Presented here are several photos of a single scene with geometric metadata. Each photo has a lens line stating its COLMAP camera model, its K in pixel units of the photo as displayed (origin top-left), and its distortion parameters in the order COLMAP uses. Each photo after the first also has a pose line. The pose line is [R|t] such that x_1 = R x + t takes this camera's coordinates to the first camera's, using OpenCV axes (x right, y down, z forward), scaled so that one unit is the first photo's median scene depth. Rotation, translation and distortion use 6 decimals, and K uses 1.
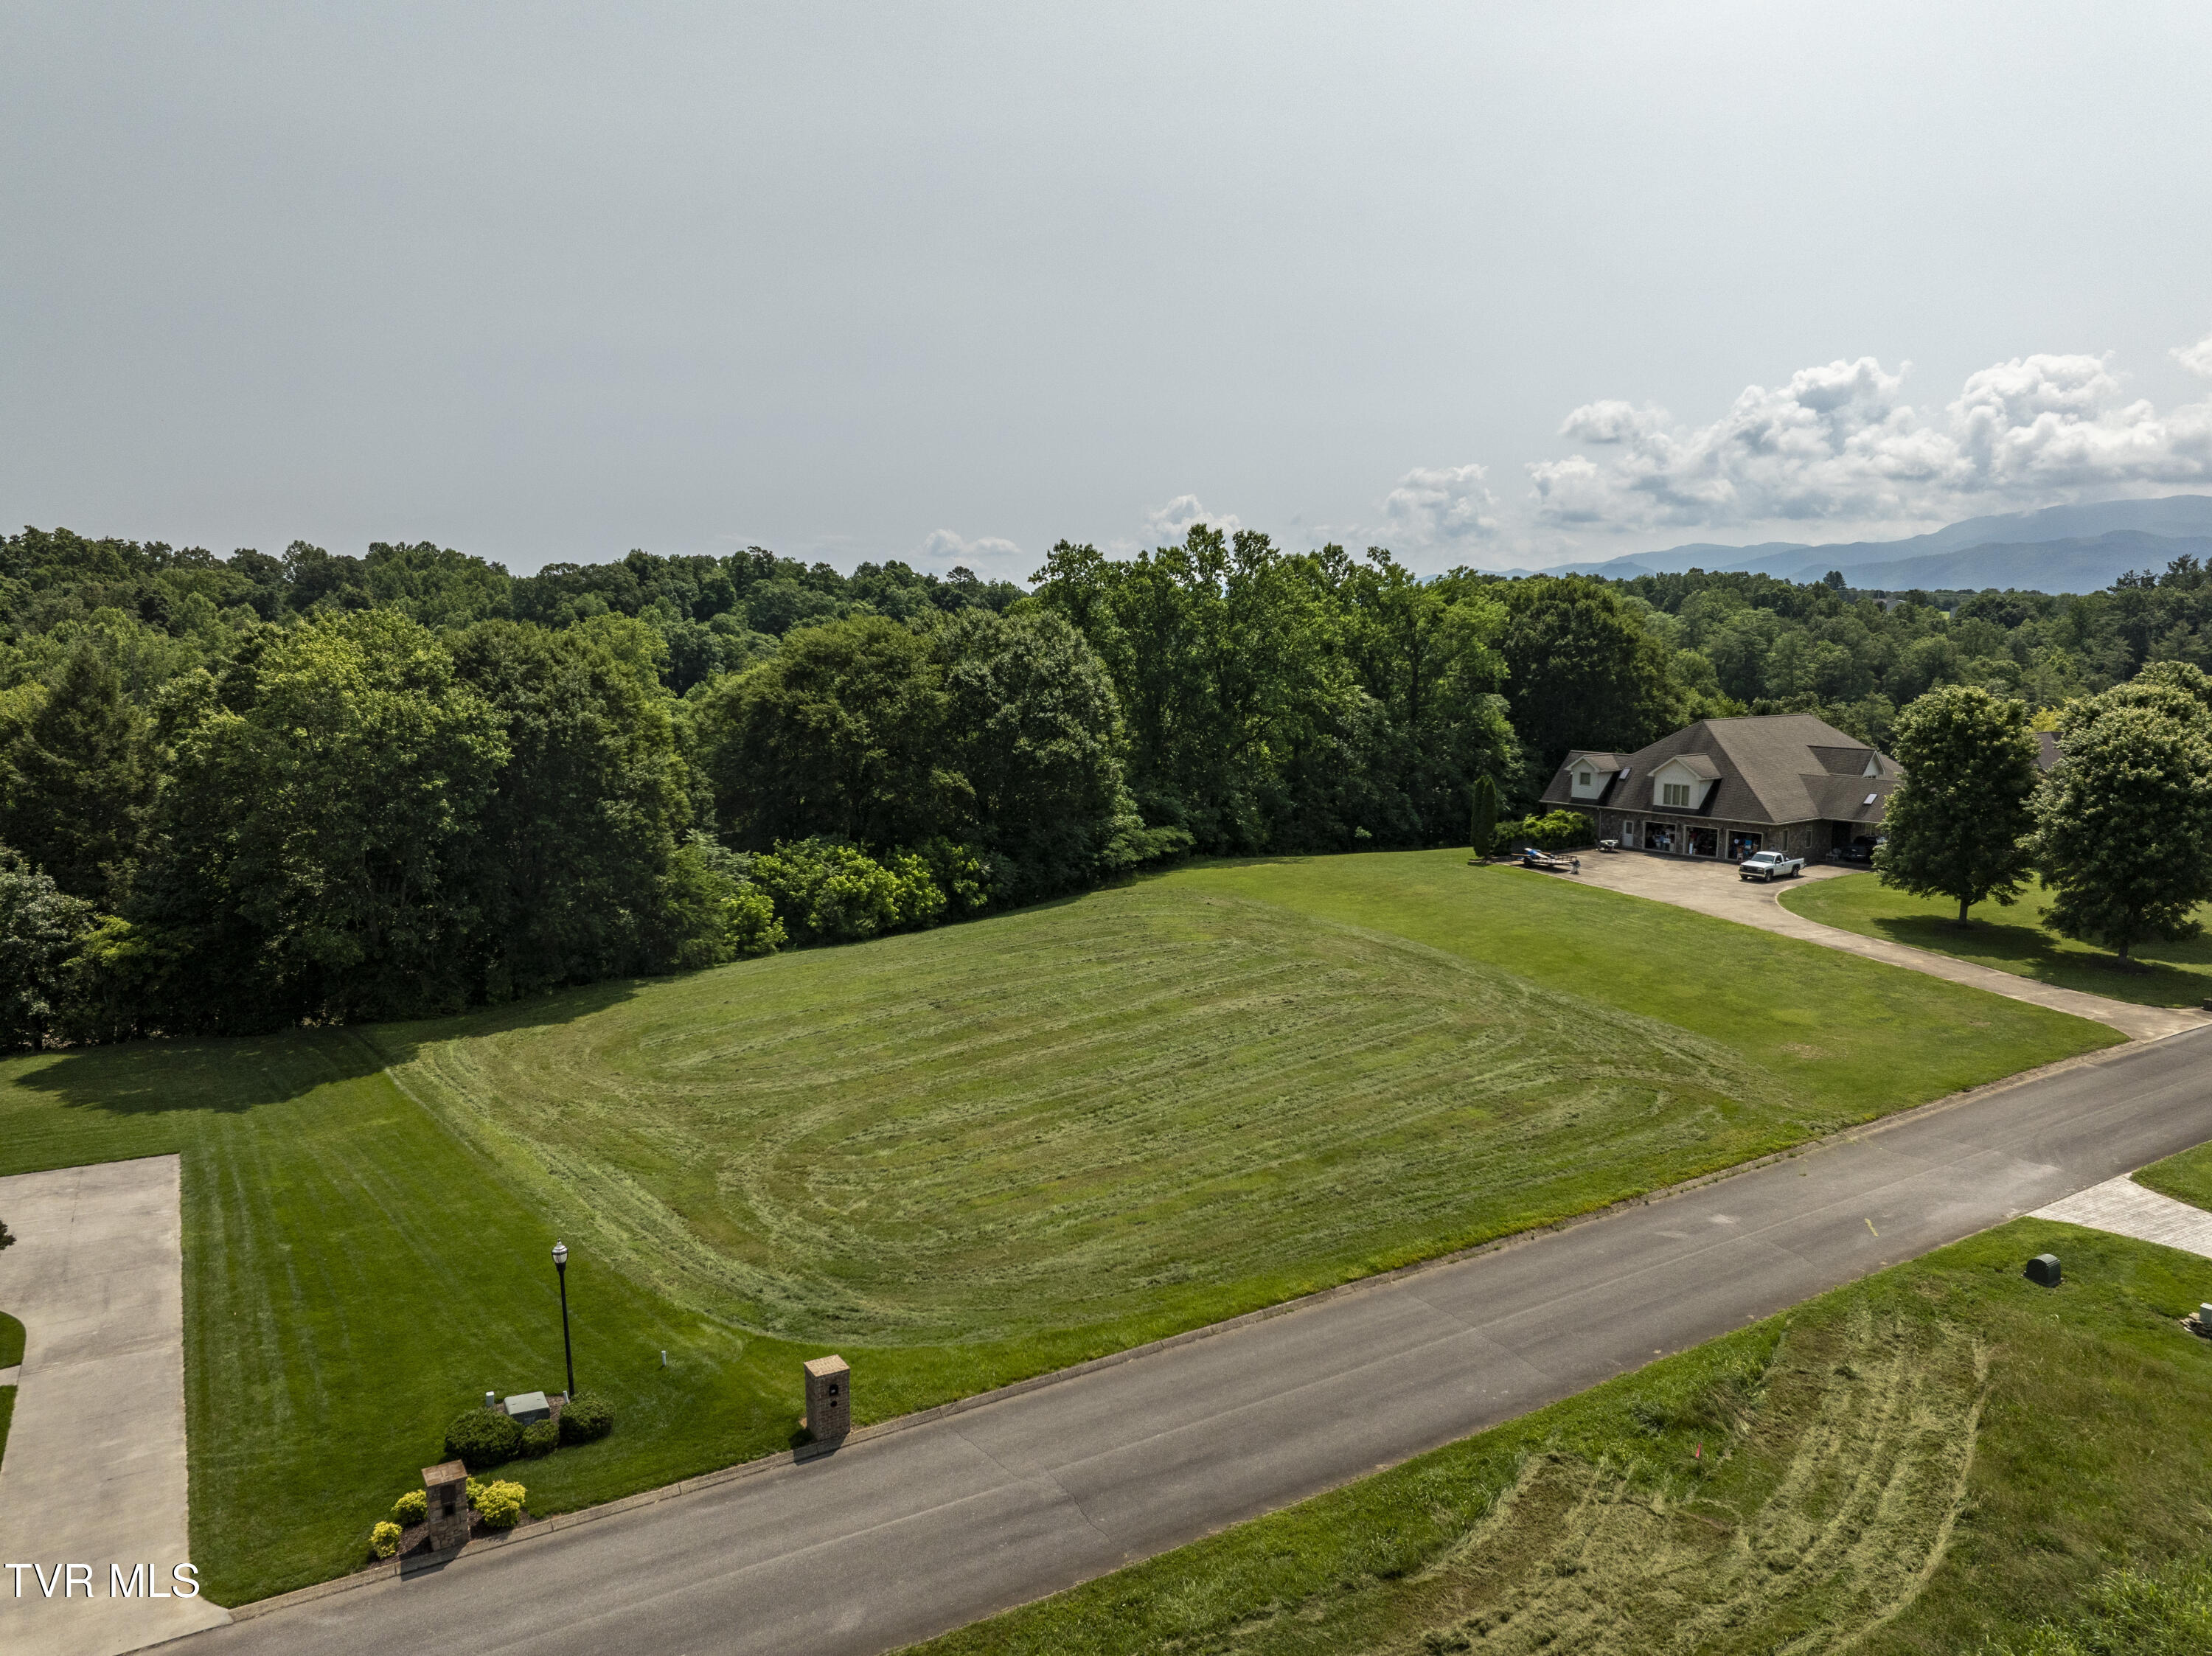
lens RADIAL K [[1557.0, 0, 1120.2], [0, 1557.0, 816.1], [0, 0, 1]] dist [-0.038834, 0.005892]
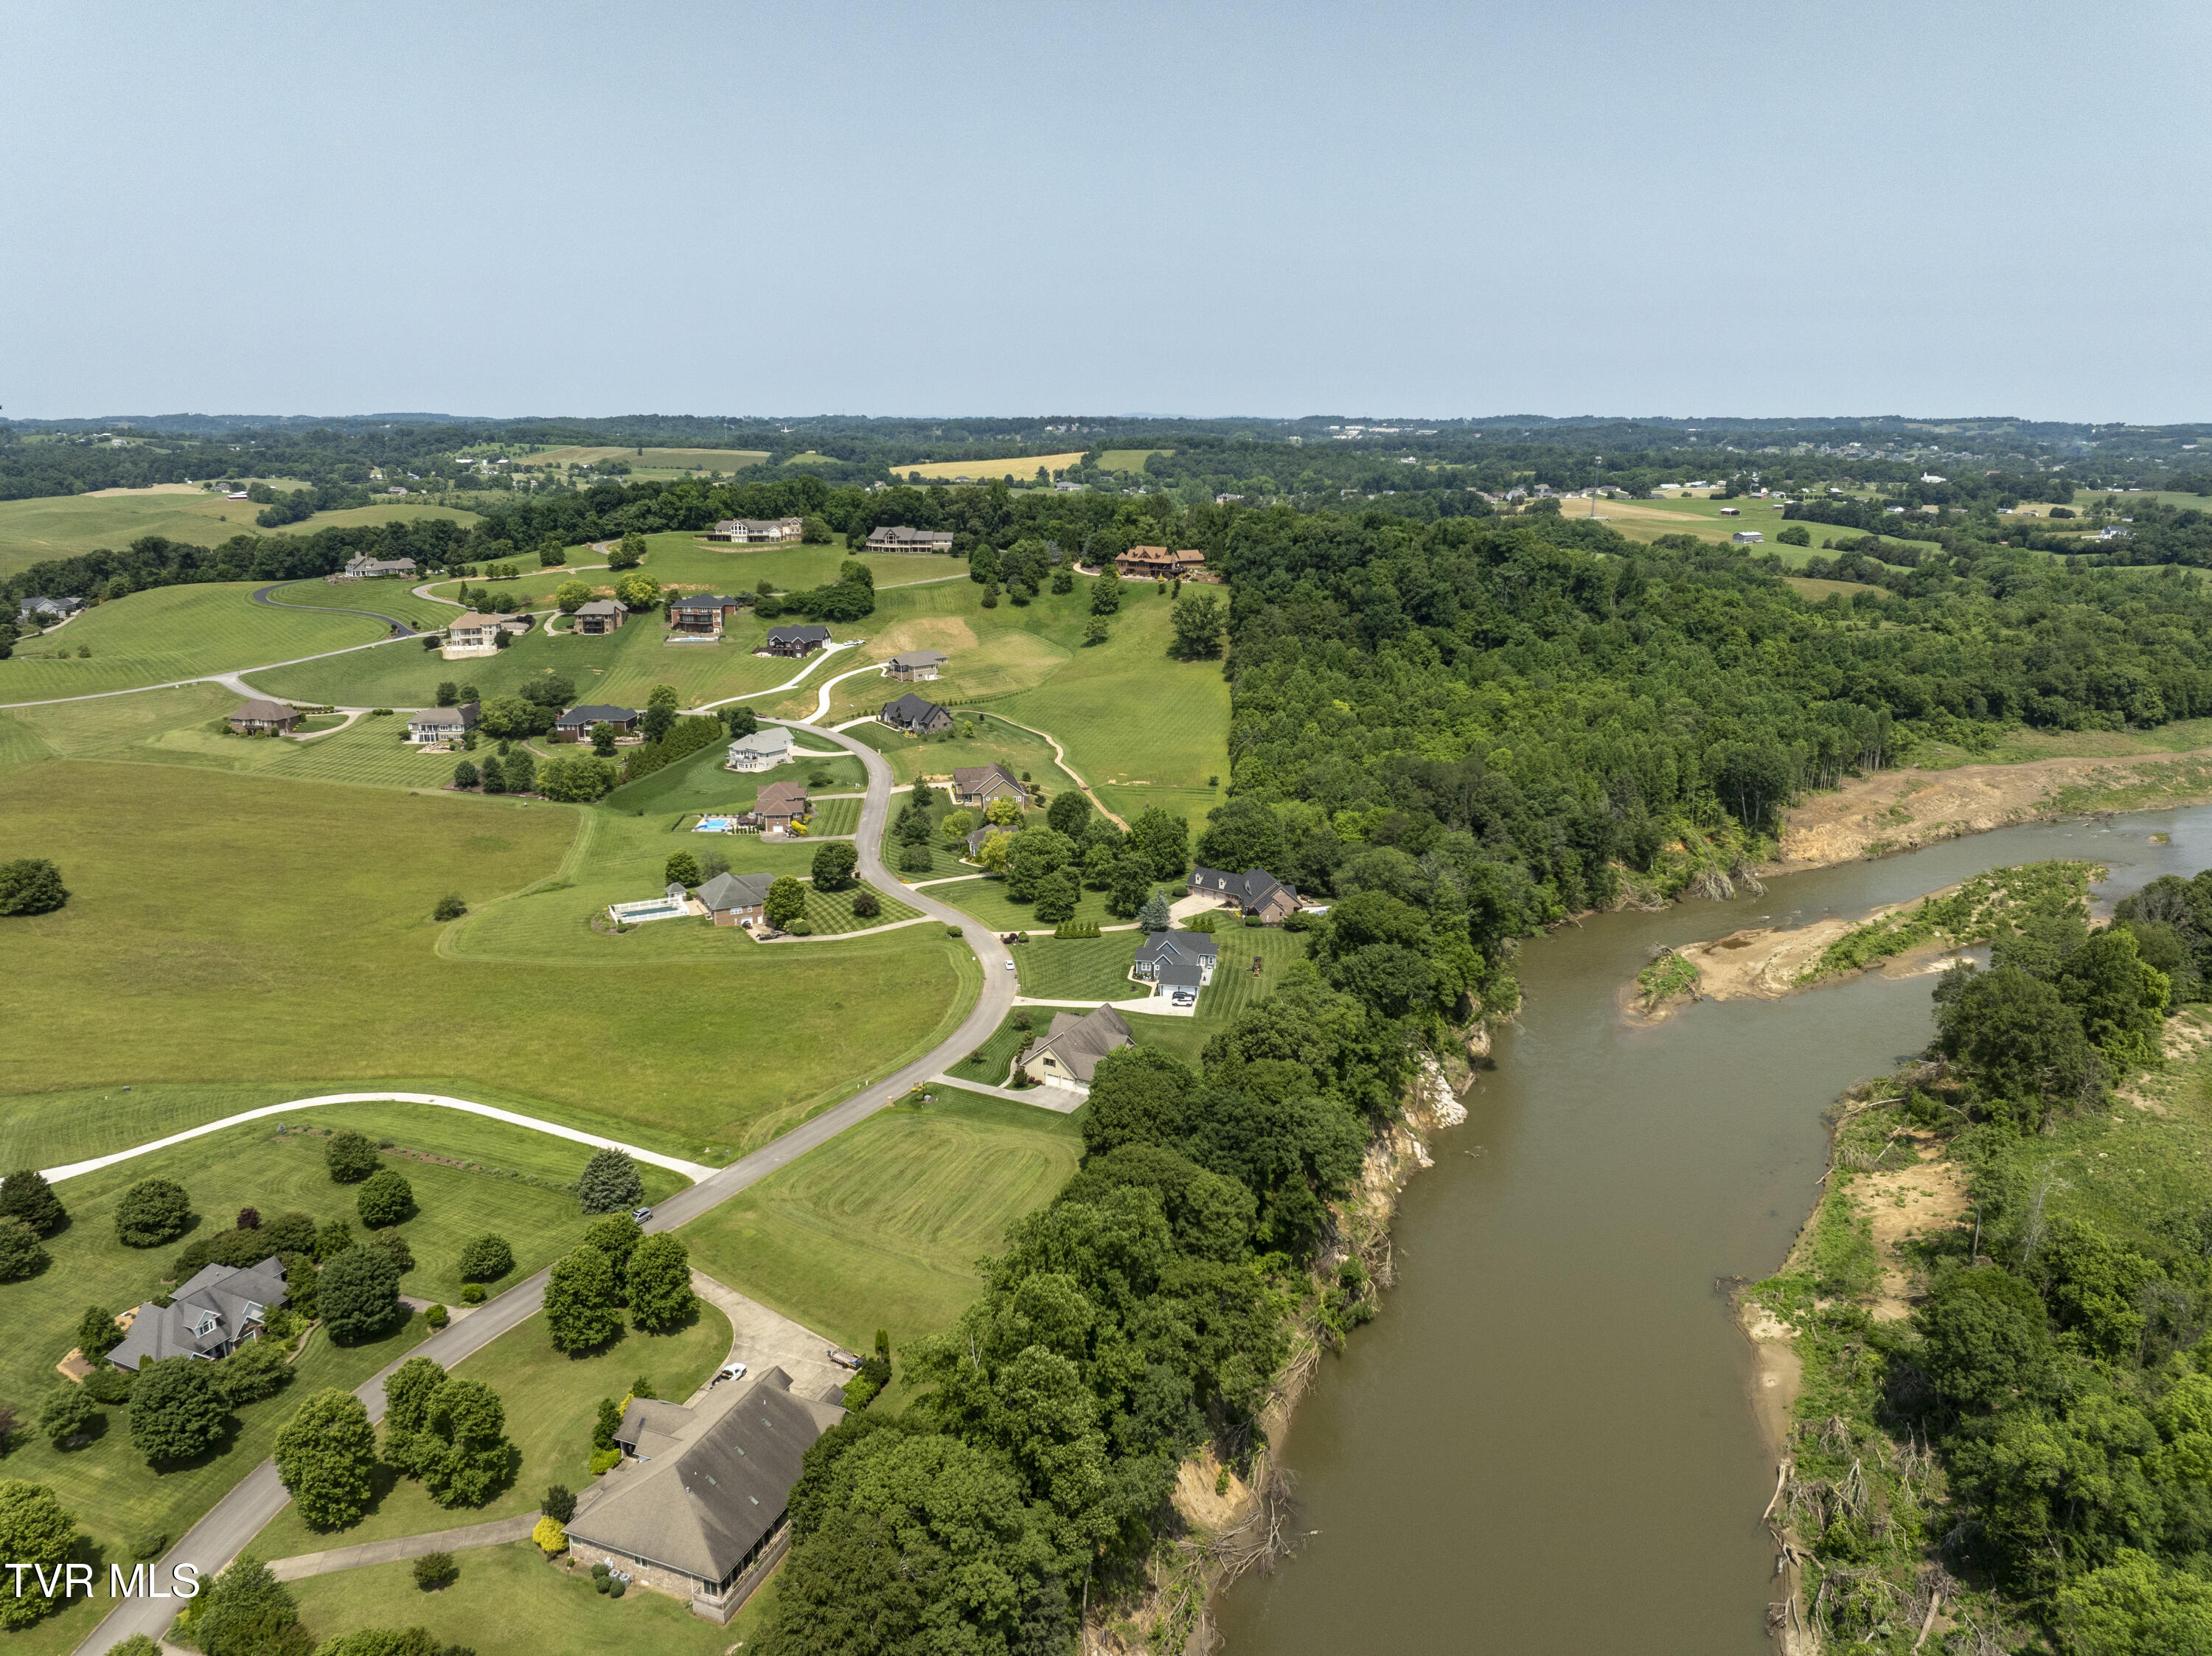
lens RADIAL K [[1557.0, 0, 1118.2], [0, 1557.0, 825.0], [0, 0, 1]] dist [-0.038834, 0.005892]
pose [[-0.862175, 0.118788, -0.492488, 1.210874], [-0.068298, 0.935994, 0.345326, -1.789817], [0.501986, 0.331367, -0.798878, 3.545209]]
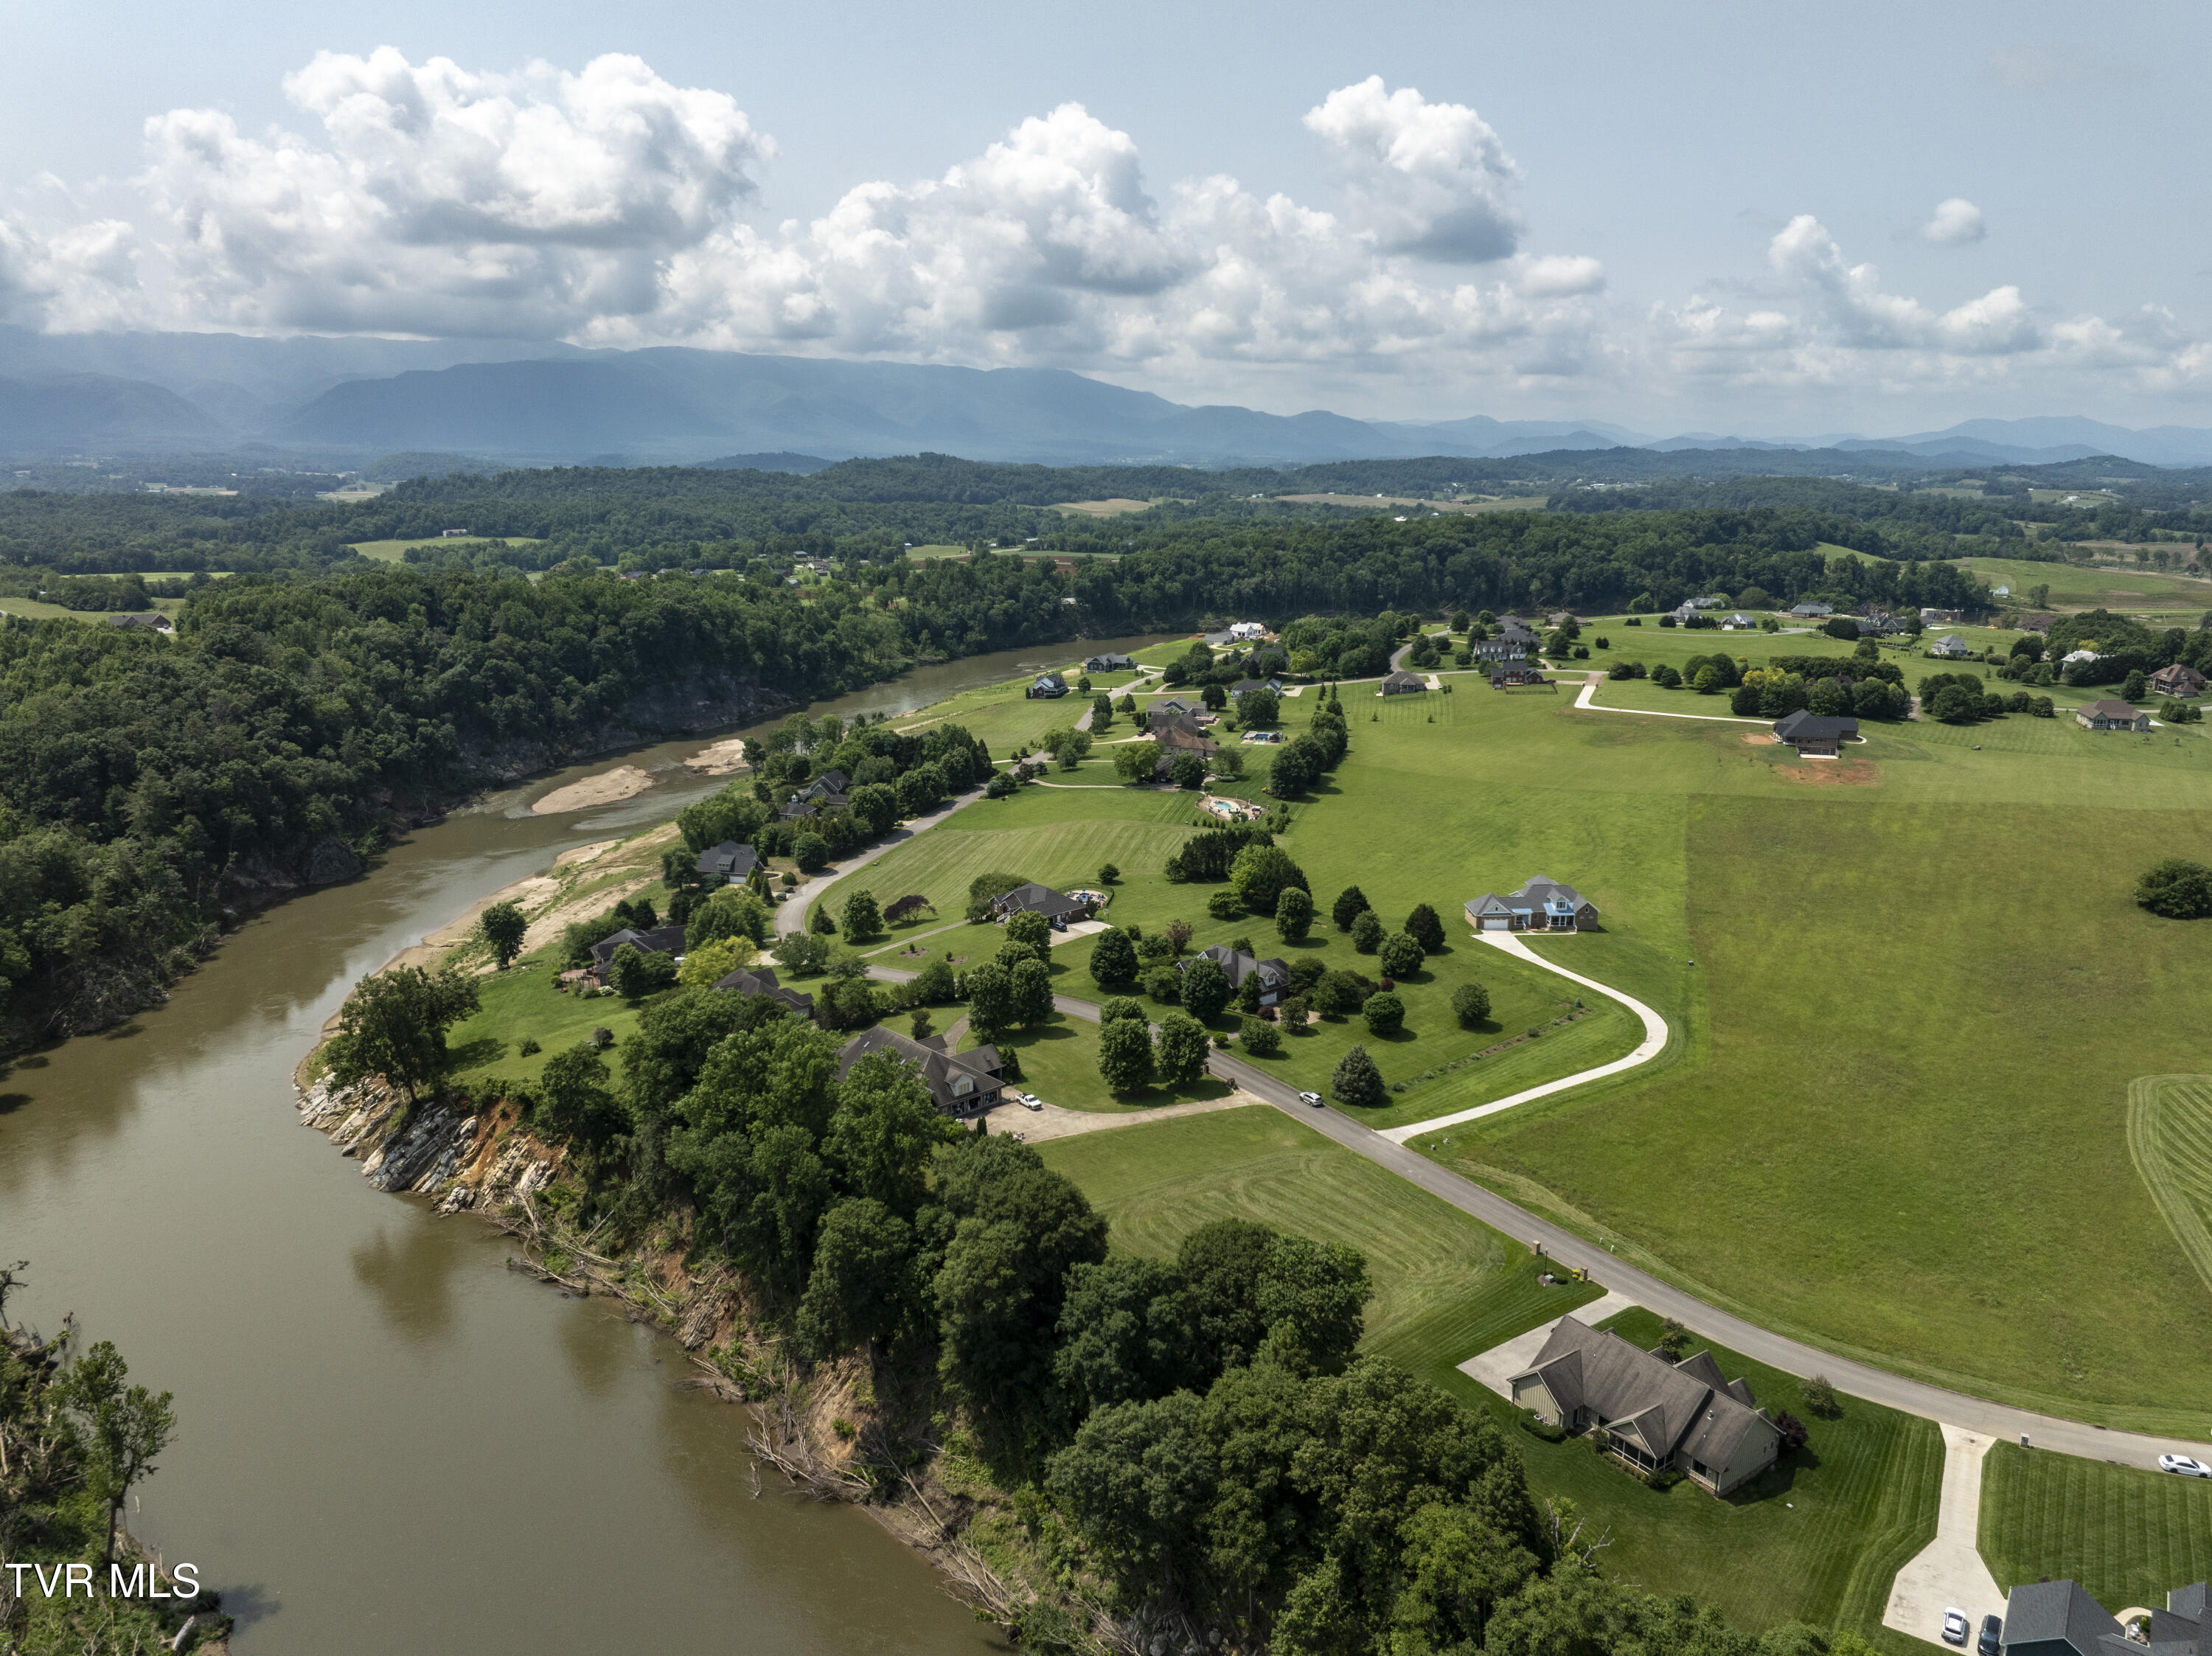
lens RADIAL K [[1557.0, 0, 1113.3], [0, 1557.0, 821.9], [0, 0, 1]] dist [-0.038834, 0.005892]
pose [[-0.058268, -0.232401, 0.970873, -2.681468], [0.117221, 0.964205, 0.237840, -1.375011], [-0.991395, 0.127665, -0.028940, 1.245332]]
